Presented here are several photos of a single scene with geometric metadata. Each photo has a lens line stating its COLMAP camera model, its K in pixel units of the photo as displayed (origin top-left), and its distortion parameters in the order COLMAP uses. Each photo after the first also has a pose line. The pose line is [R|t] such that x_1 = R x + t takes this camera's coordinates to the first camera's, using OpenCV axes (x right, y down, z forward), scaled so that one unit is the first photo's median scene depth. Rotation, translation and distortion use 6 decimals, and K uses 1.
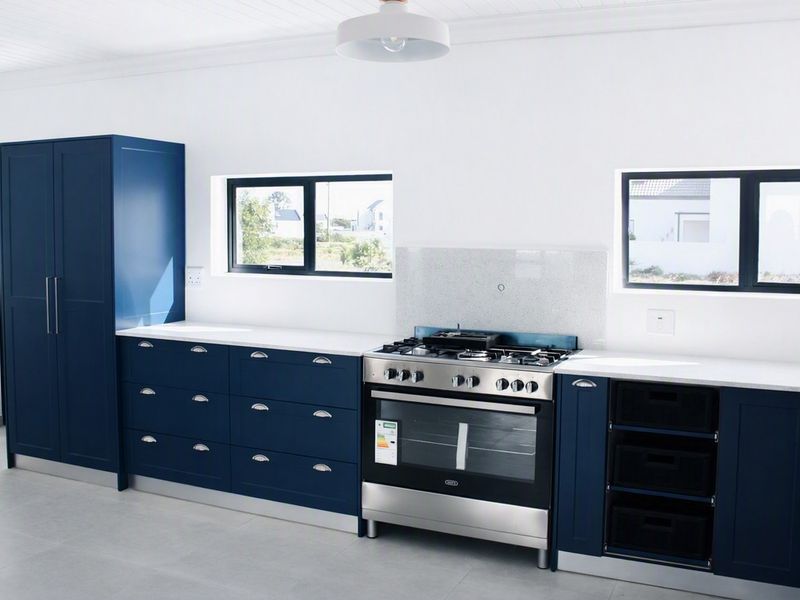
lens RADIAL K [[840.1, 0, 400.0], [0, 840.1, 300.0], [0, 0, 1]] dist [-0.093334, 0.006833]
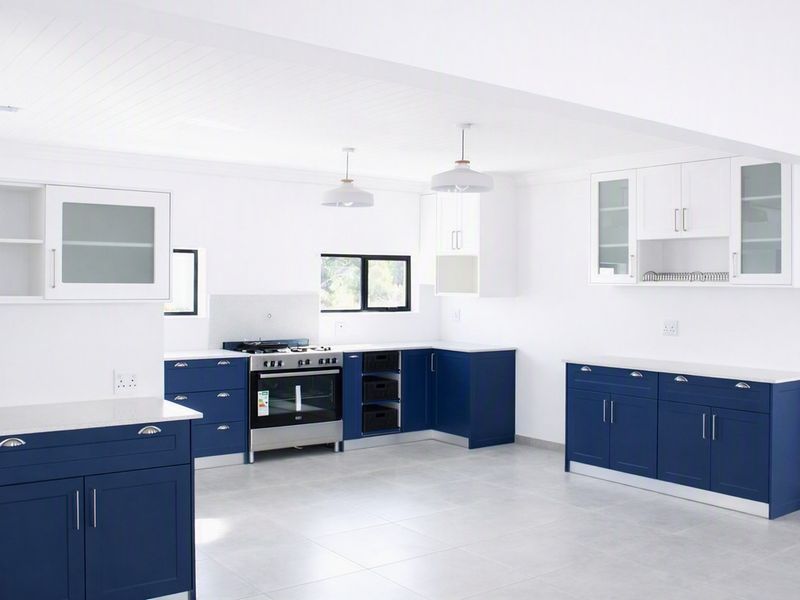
lens RADIAL K [[840.1, 0, 400.0], [0, 840.1, 300.0], [0, 0, 1]] dist [-0.093334, 0.006833]
pose [[0.467152, -0.026394, 0.883783, -1.437428], [0.070143, 0.997510, -0.007286, -0.015103], [-0.881390, 0.065395, 0.467840, -0.095260]]
